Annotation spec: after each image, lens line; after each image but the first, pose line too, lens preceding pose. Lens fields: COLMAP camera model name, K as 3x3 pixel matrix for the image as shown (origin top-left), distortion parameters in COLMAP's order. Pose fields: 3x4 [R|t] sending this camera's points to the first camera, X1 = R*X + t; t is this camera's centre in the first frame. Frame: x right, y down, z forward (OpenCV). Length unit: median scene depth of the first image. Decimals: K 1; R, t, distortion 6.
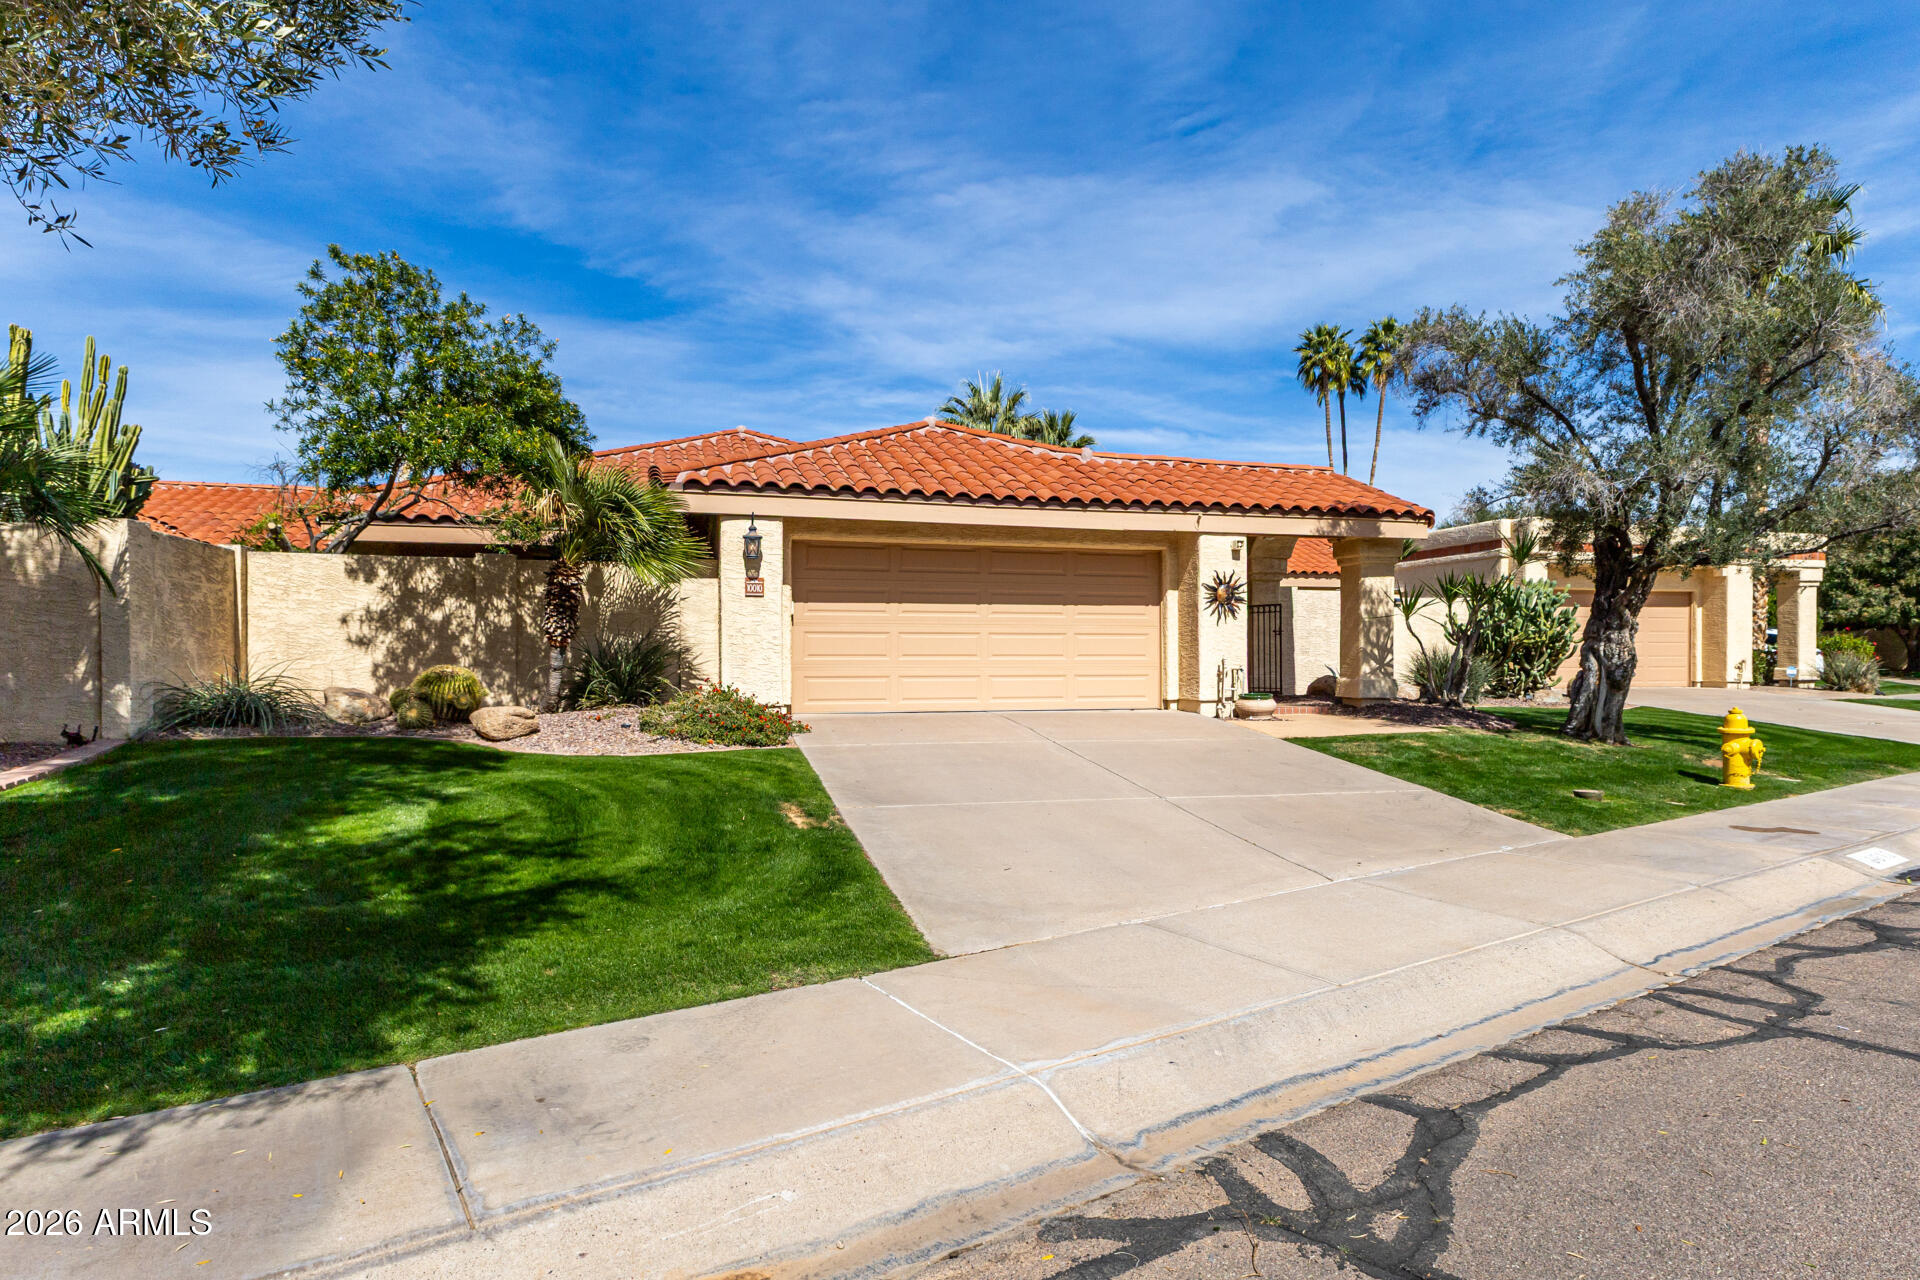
lens RADIAL K [[831.9, 0, 961.9], [0, 831.9, 631.0], [0, 0, 1]] dist [0.012929, -0.002955]
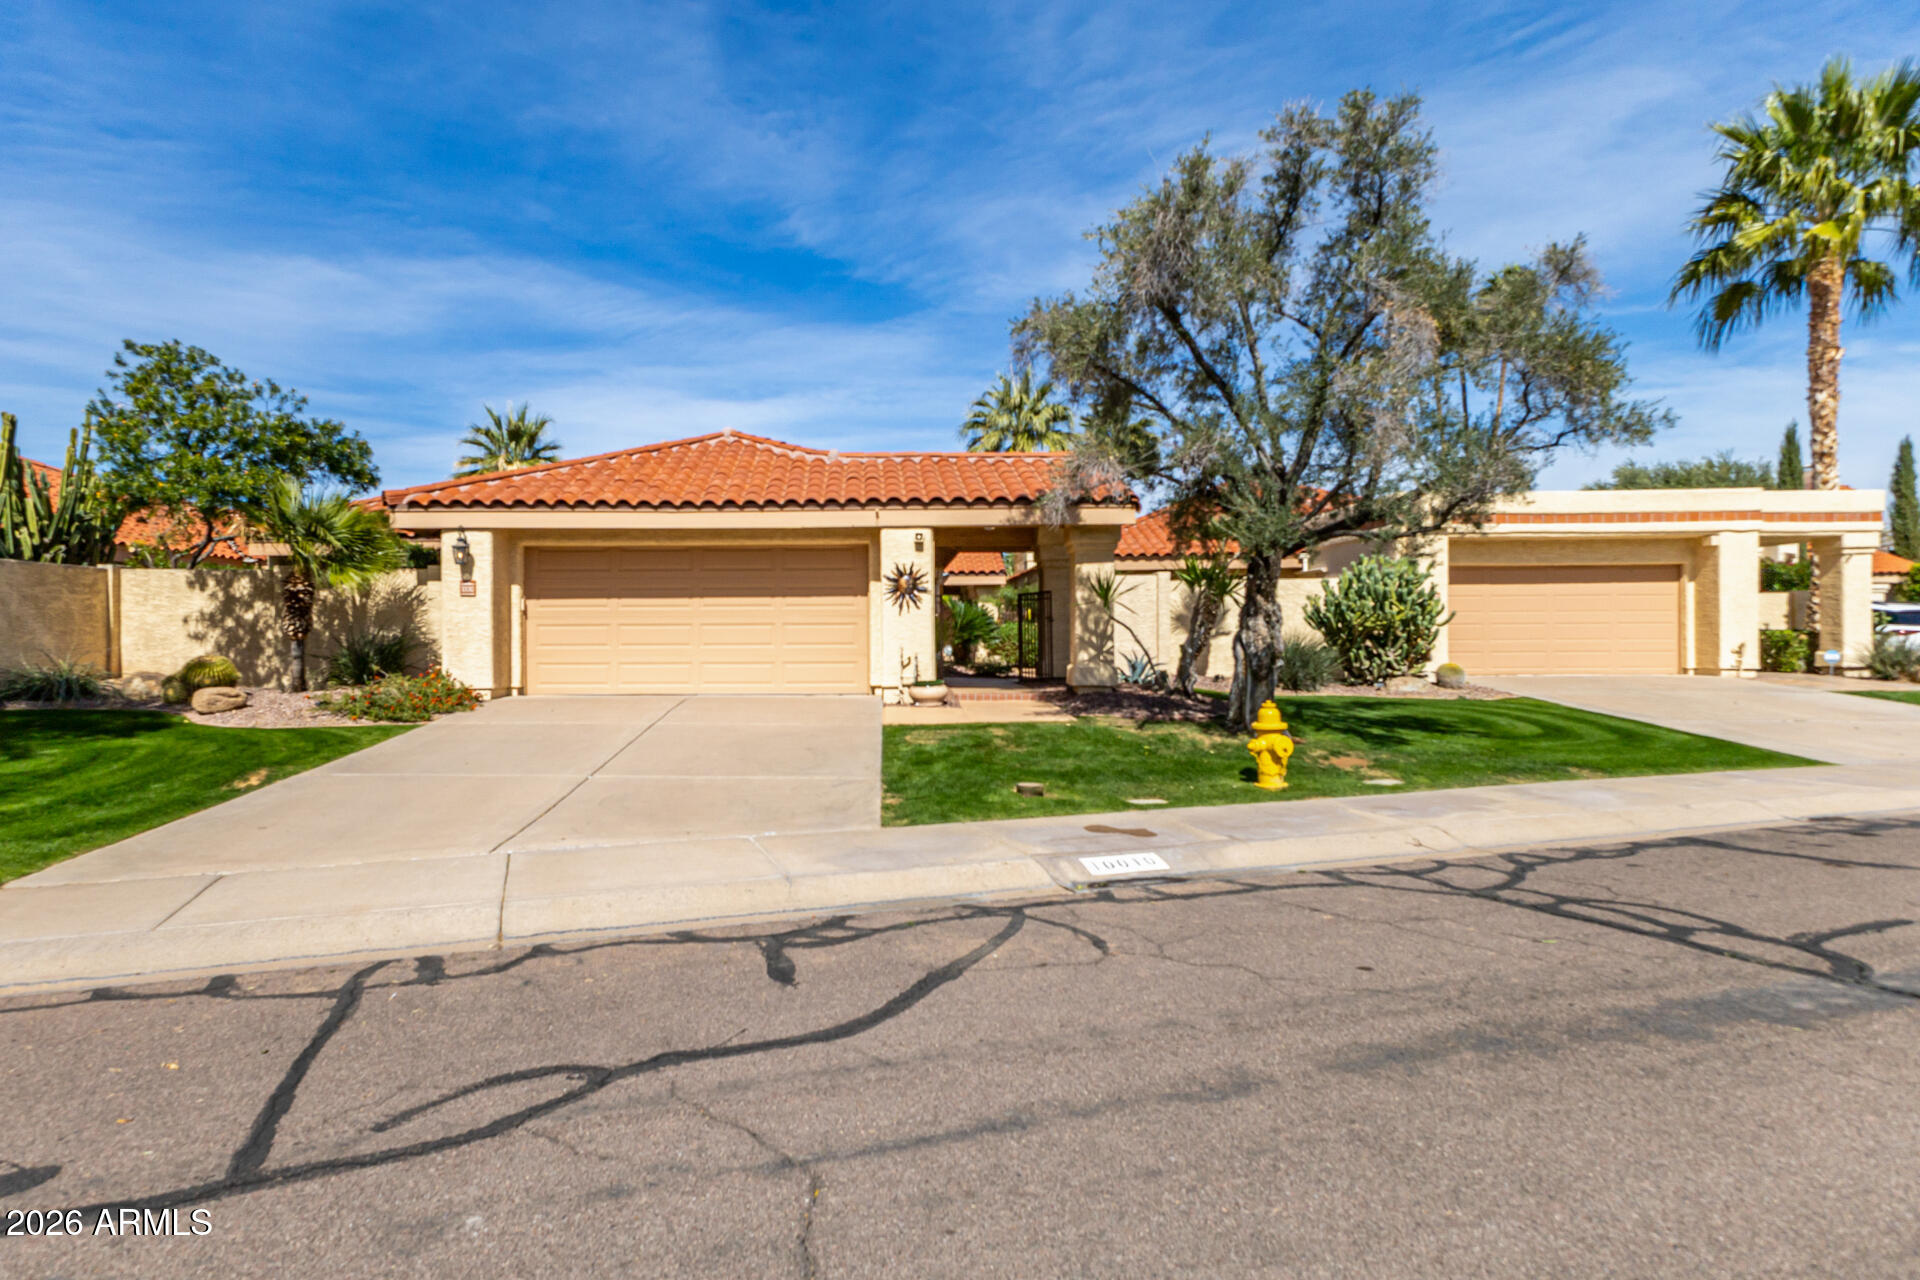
lens RADIAL K [[831.9, 0, 1095.2], [0, 831.9, 621.8], [0, 0, 1]] dist [0.012929, -0.002955]
pose [[0.971151, -0.006126, -0.238386, 0.814807], [0.011149, 0.999743, 0.019729, -0.017159], [0.238204, -0.021818, 0.970970, 0.047173]]
